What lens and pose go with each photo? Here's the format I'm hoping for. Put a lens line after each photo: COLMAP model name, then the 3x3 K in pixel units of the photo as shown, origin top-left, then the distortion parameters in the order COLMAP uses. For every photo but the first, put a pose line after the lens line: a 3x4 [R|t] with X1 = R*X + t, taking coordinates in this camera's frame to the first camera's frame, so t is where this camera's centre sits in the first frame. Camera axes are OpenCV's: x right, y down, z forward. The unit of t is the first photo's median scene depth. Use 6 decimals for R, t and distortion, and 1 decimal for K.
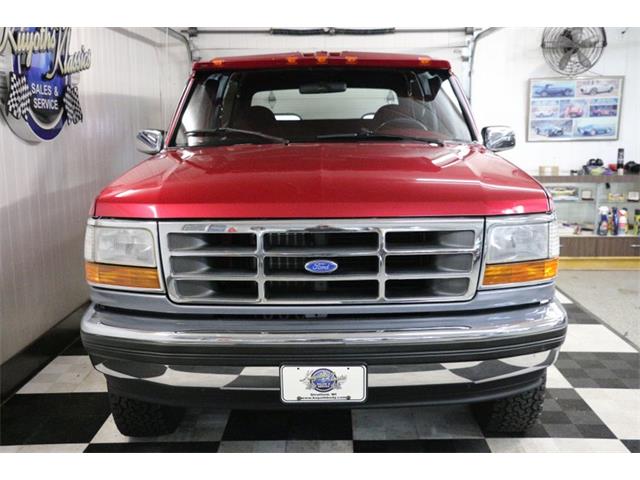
lens RADIAL K [[813.1, 0, 321.4], [0, 813.1, 239.8], [0, 0, 1]] dist [-0.190524, 0.000000]
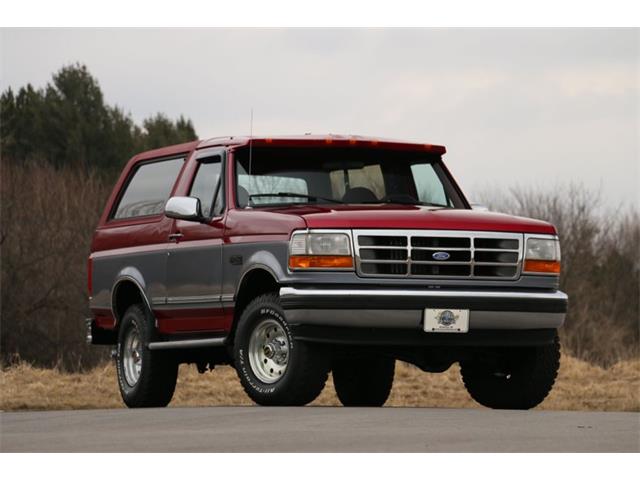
lens RADIAL K [[4419.7, 0, 321.3], [0, 4419.7, 230.7], [0, 0, 1]] dist [4.317821, 0.000000]
pose [[0.926942, 0.032518, 0.373794, -3.896807], [0.044624, 0.979612, -0.195881, 1.879195], [-0.372542, 0.198251, 0.906592, -7.767012]]
